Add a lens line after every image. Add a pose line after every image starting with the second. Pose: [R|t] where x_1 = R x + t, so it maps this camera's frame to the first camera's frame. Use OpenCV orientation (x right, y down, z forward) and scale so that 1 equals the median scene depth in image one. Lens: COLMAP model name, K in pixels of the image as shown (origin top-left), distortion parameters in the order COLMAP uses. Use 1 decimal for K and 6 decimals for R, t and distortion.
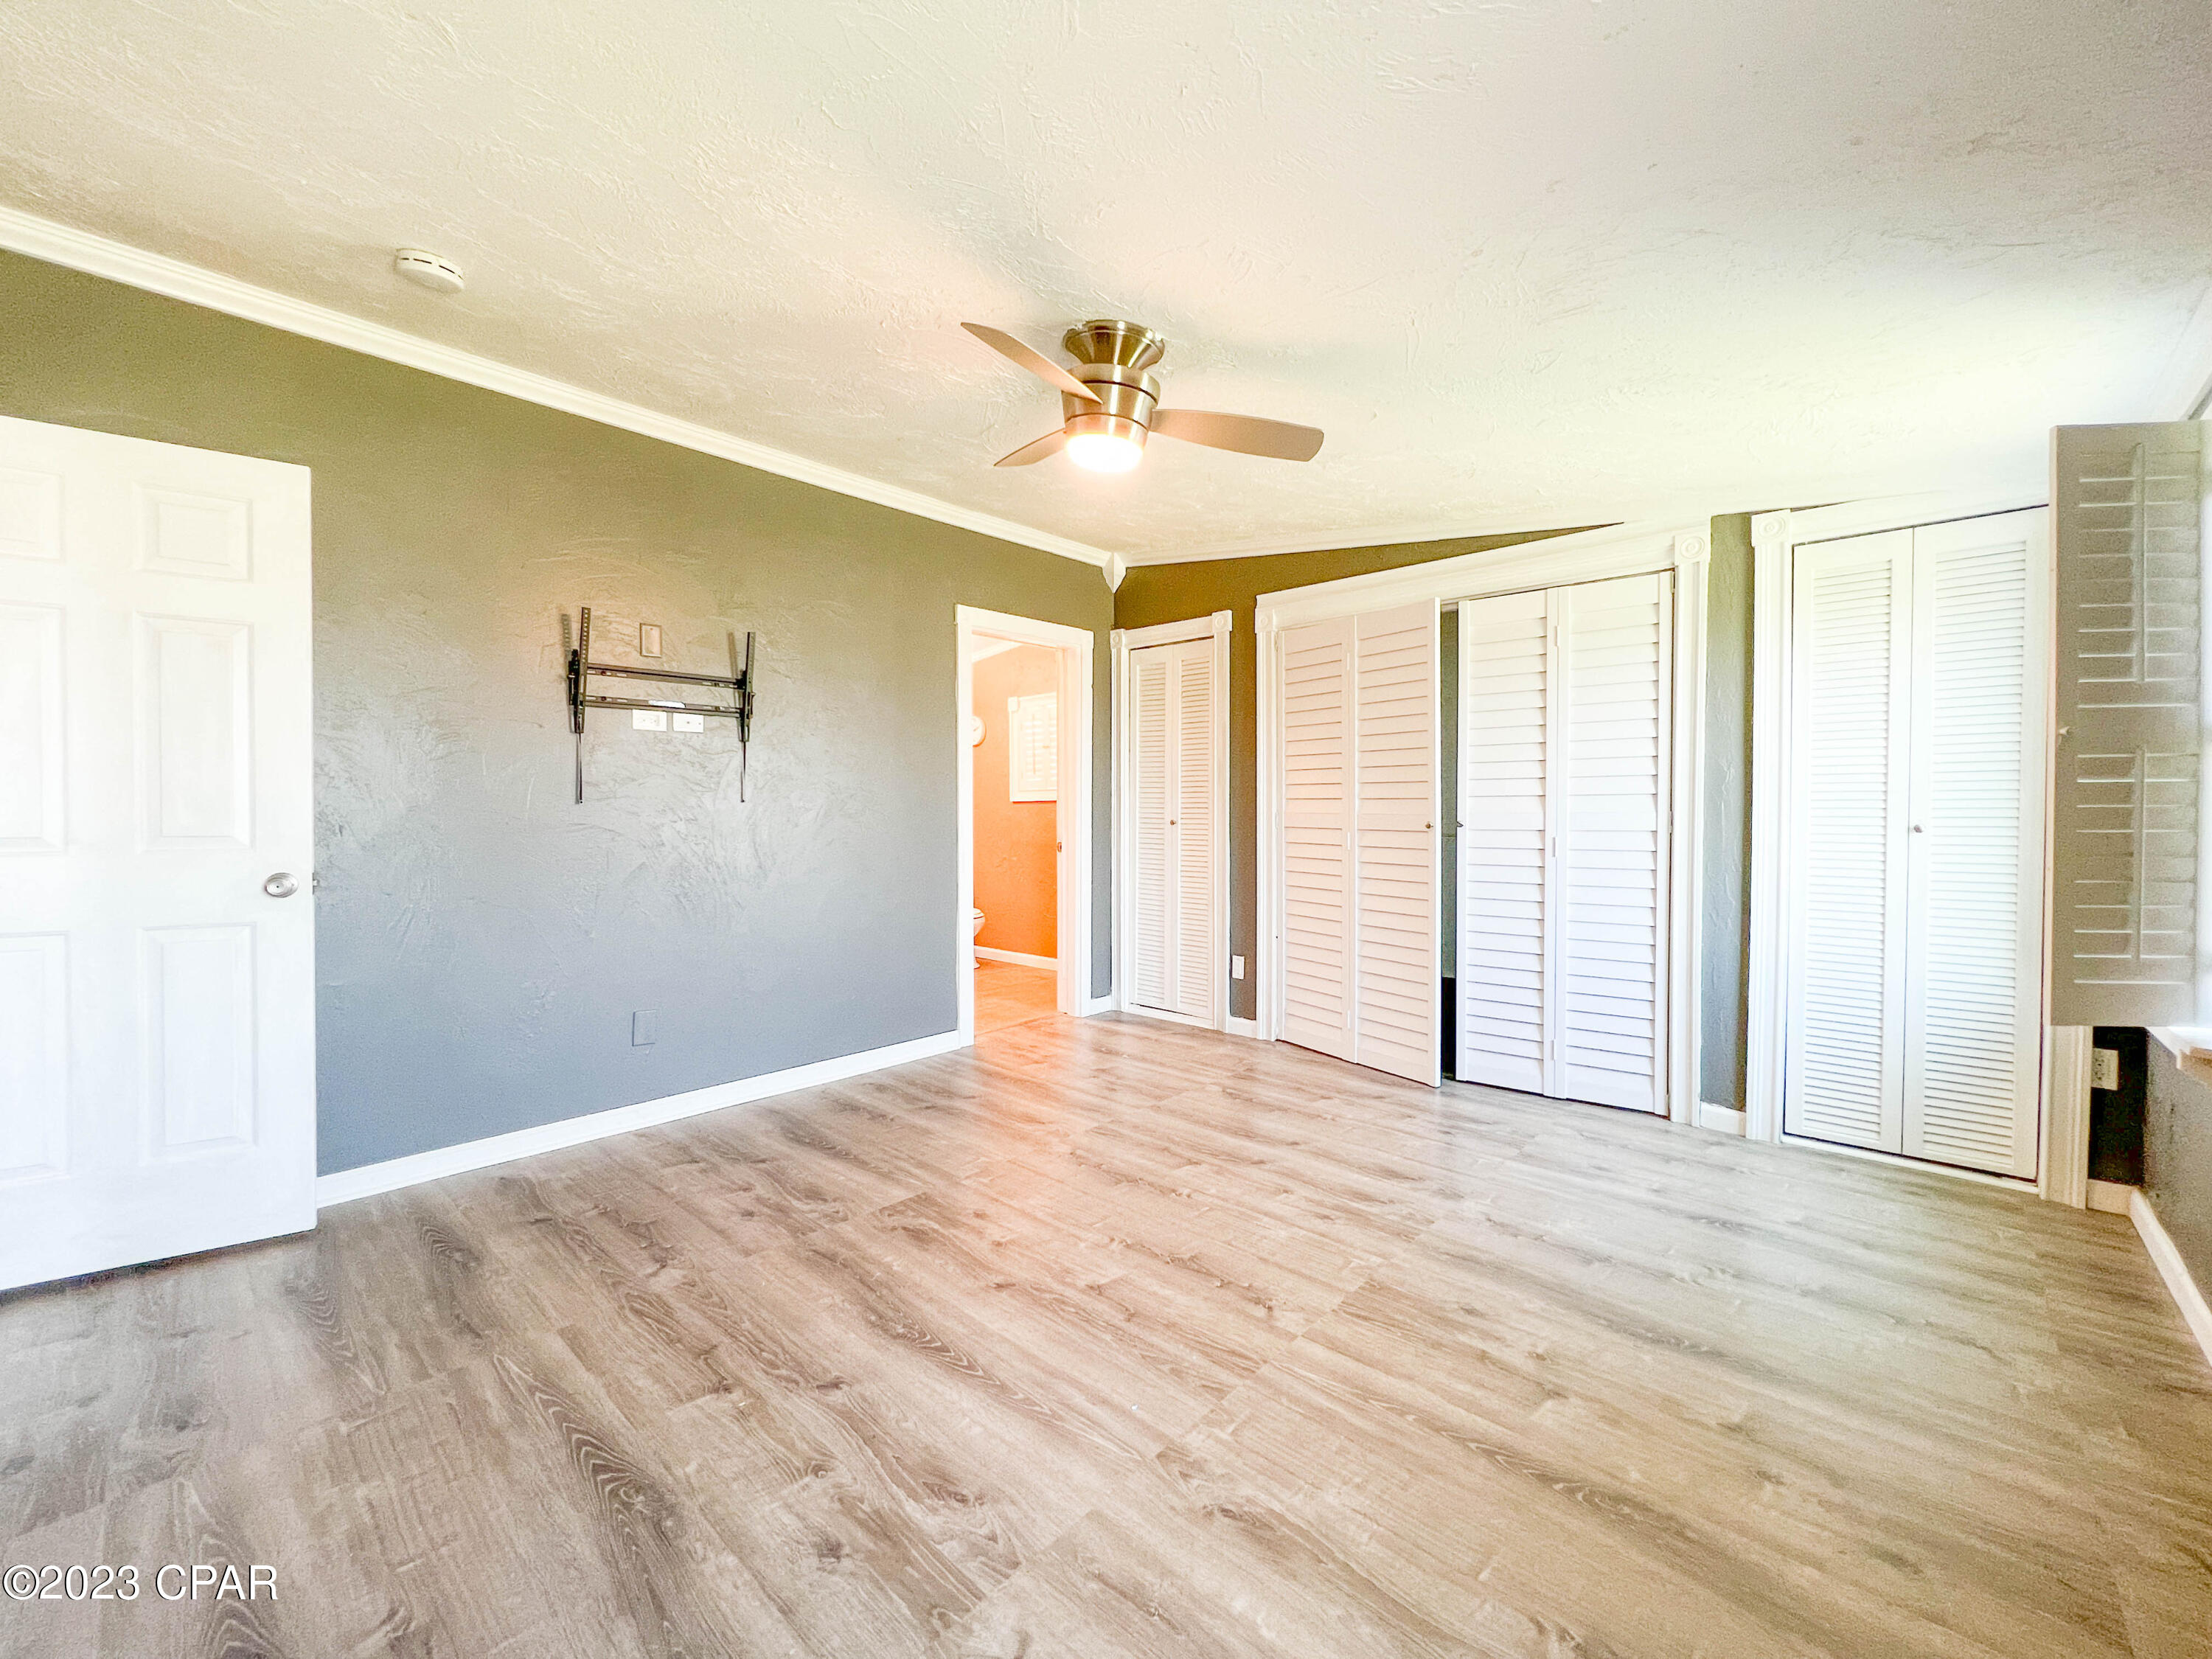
lens RADIAL K [[888.5, 0, 1099.0], [0, 888.5, 825.7], [0, 0, 1]] dist [-0.004248, 0.001184]
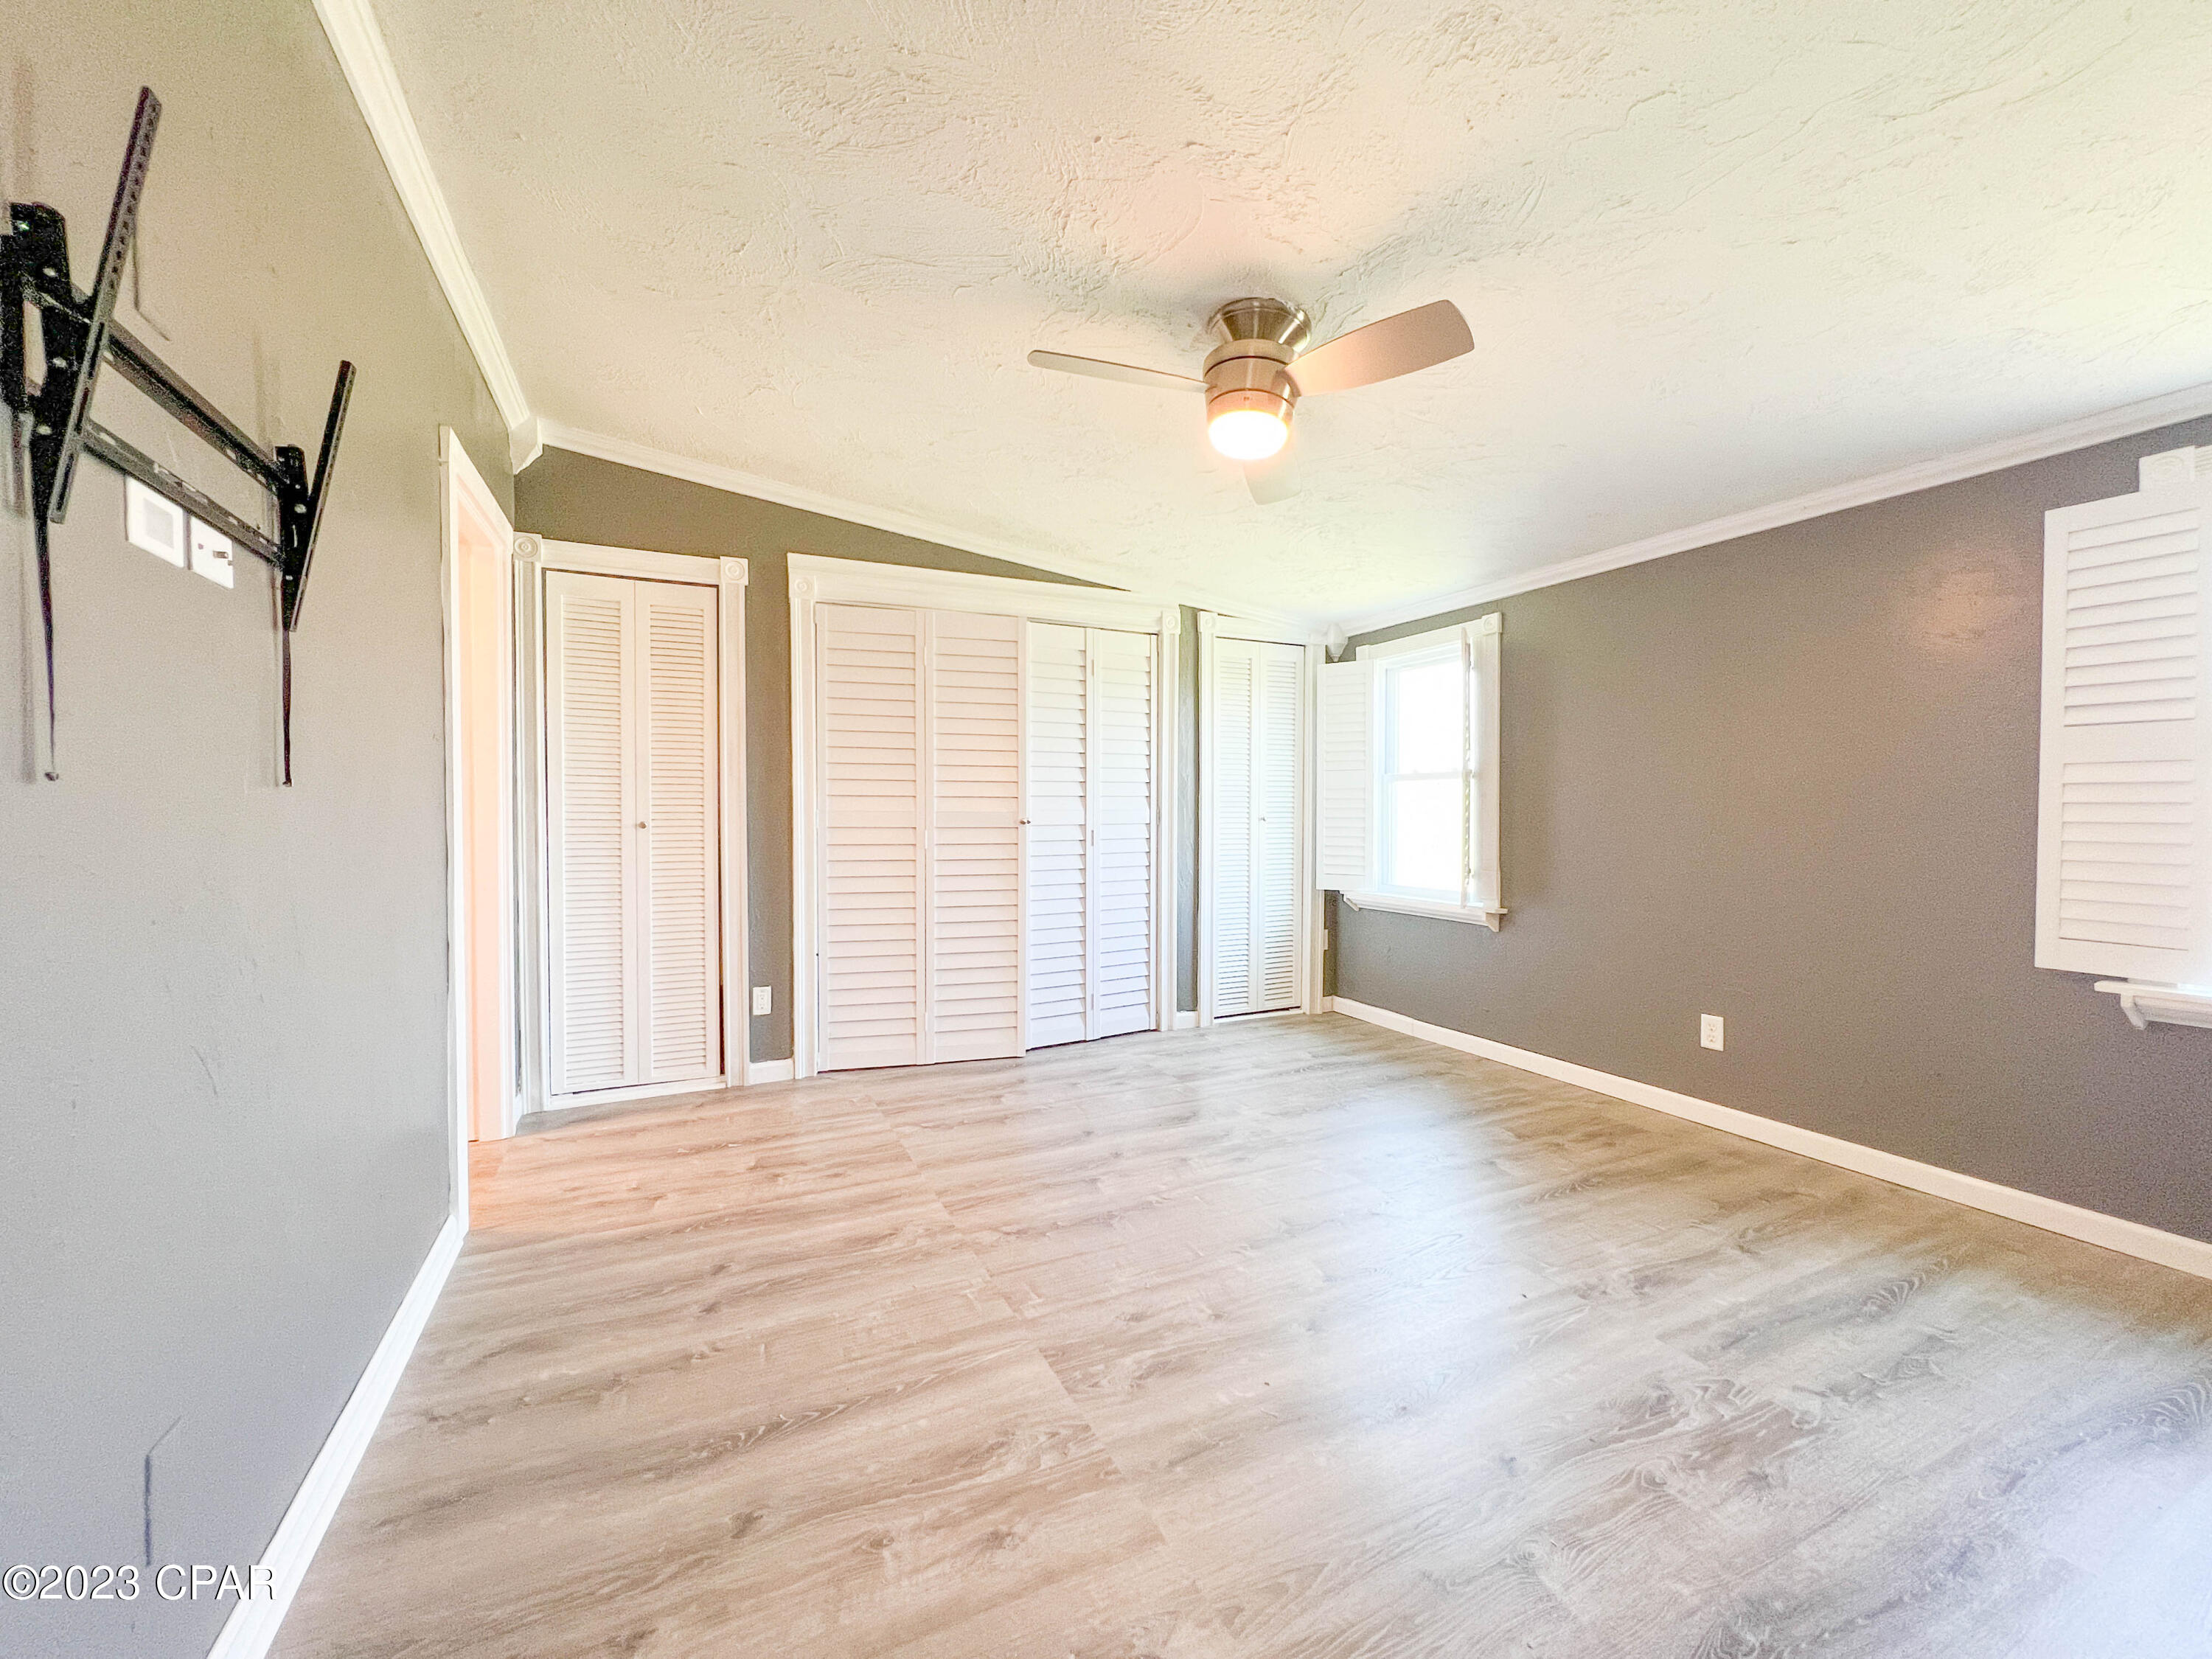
lens RADIAL K [[888.5, 0, 1104.0], [0, 888.5, 828.8], [0, 0, 1]] dist [-0.004248, 0.001184]
pose [[0.367392, -0.020784, 0.929834, -0.704786], [0.017803, 0.999724, 0.015312, -0.008071], [-0.929896, 0.010929, 0.367661, 0.590548]]
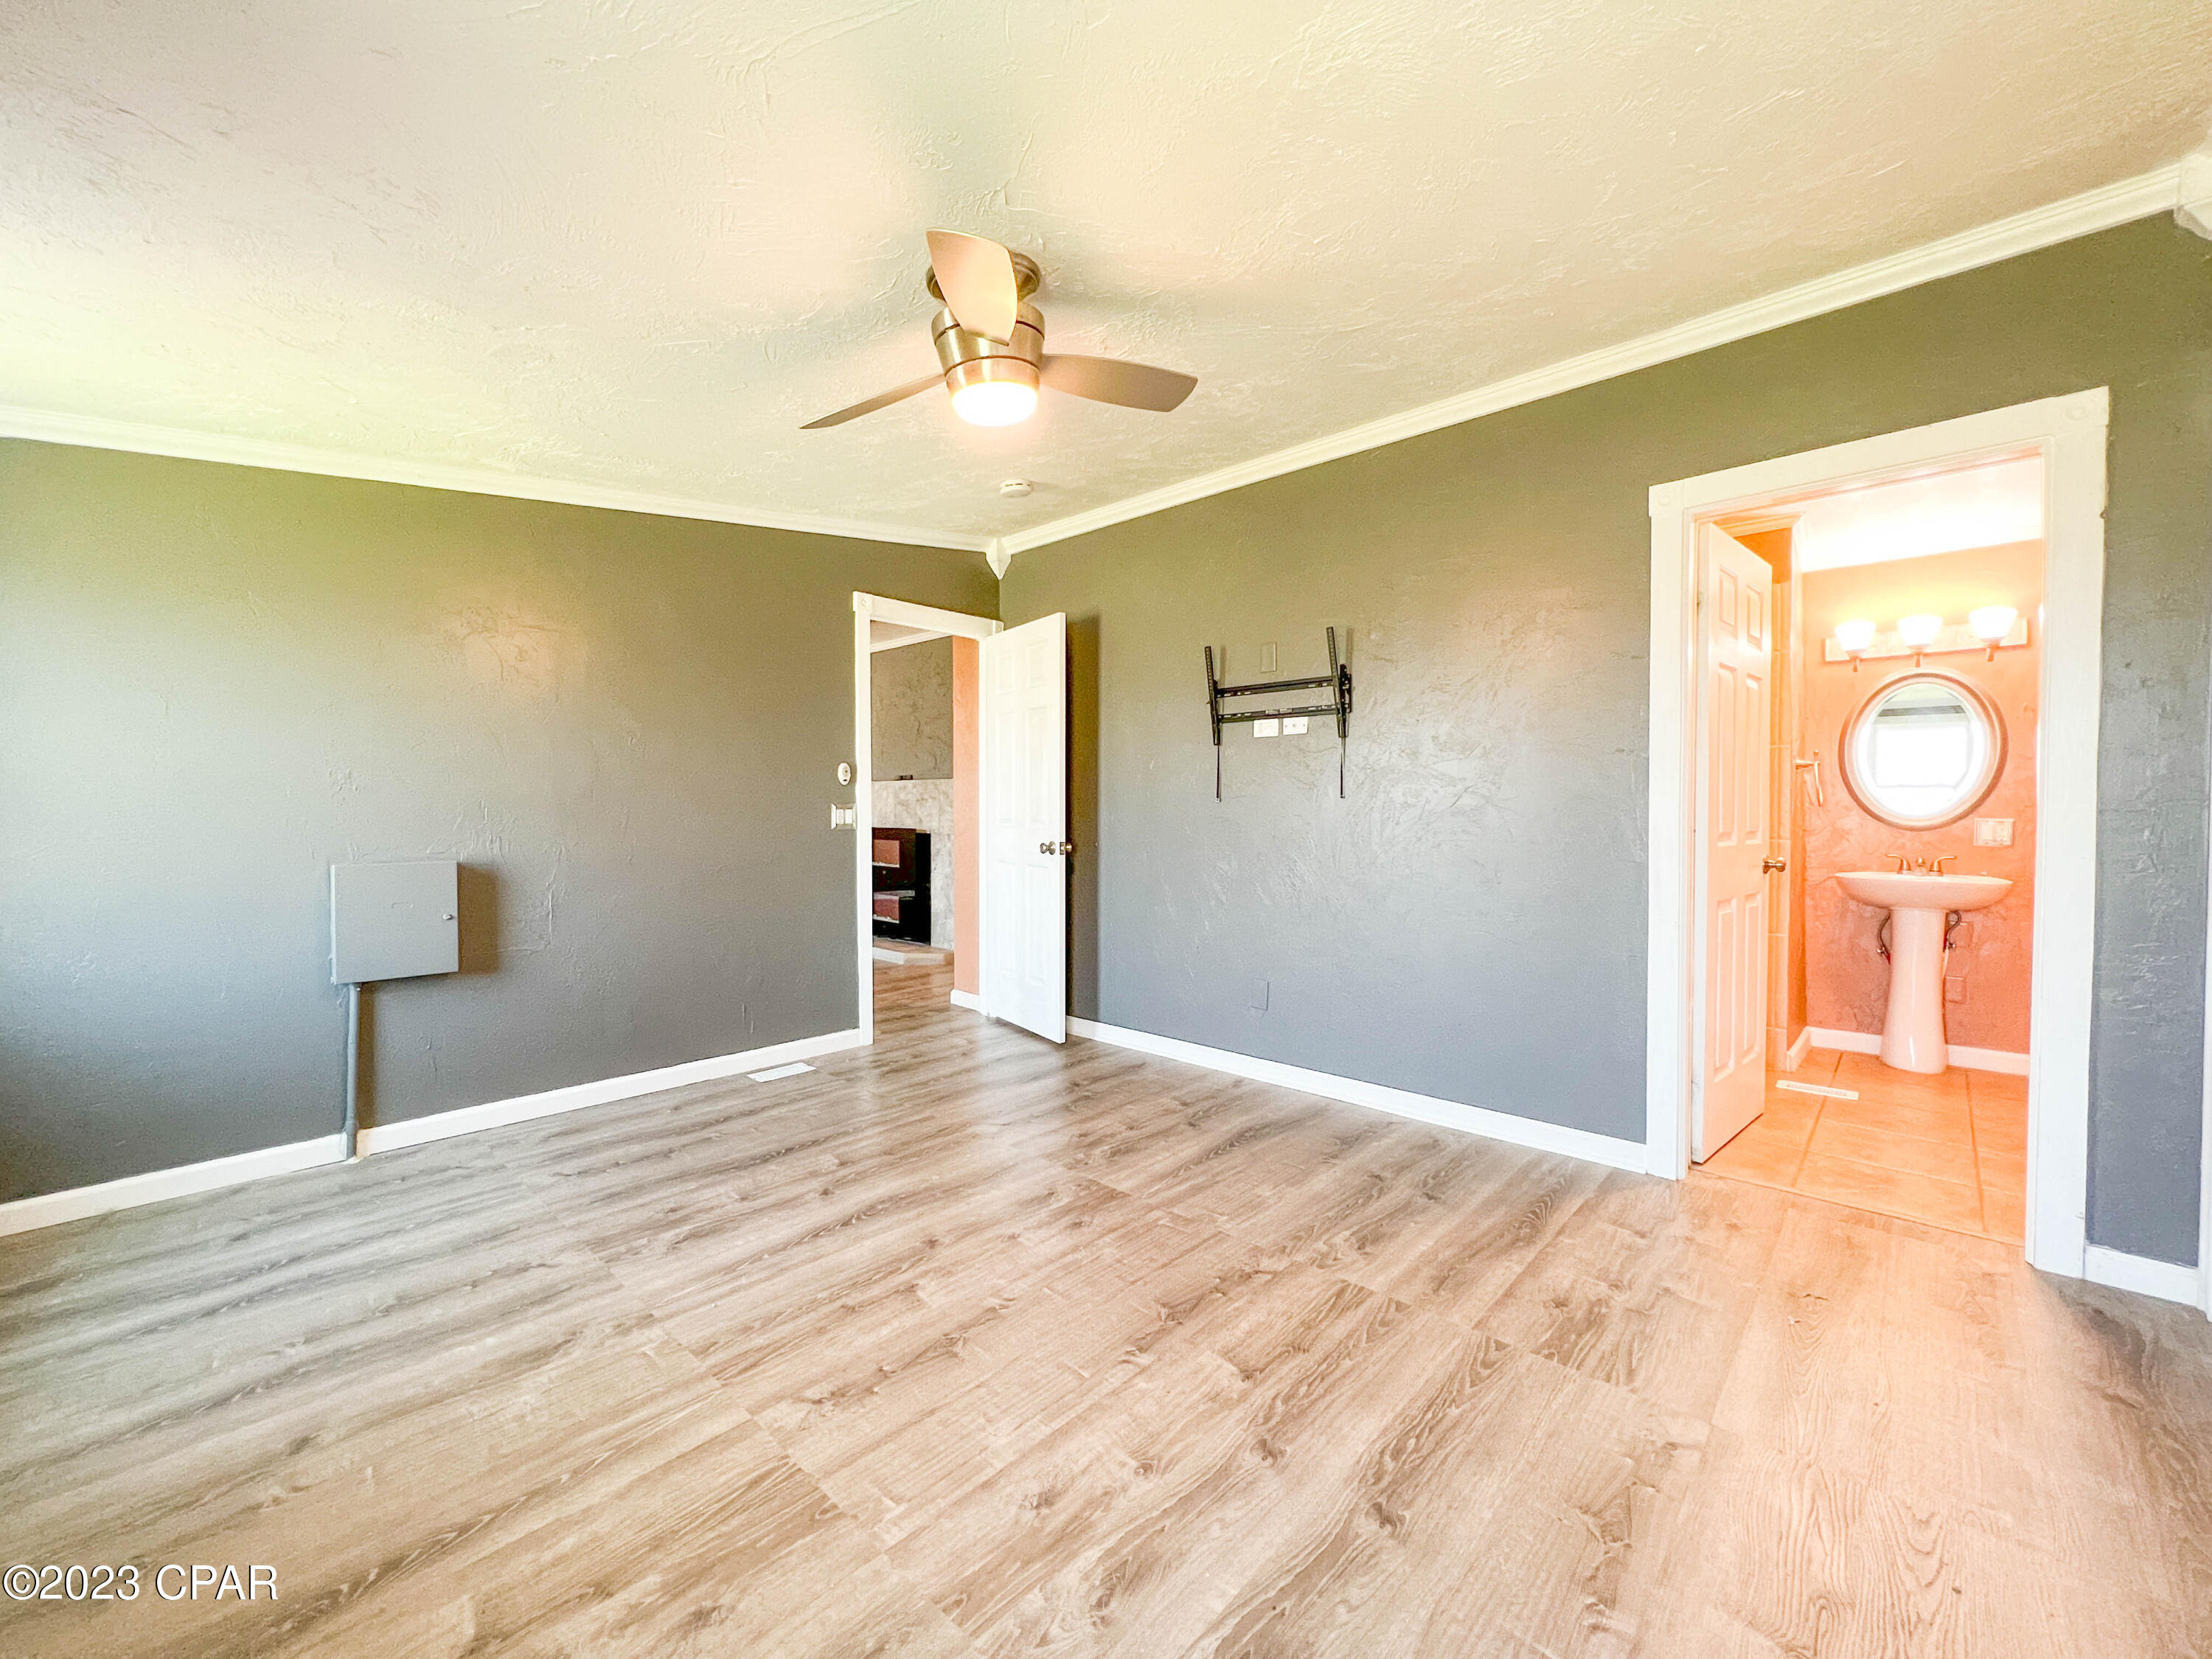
lens RADIAL K [[888.5, 0, 1105.3], [0, 888.5, 824.4], [0, 0, 1]] dist [-0.004248, 0.001184]
pose [[-0.003220, 0.020463, -0.999785, 0.667452], [-0.016158, 0.999659, 0.020512, -0.014900], [0.999864, 0.016220, -0.002888, 0.829853]]
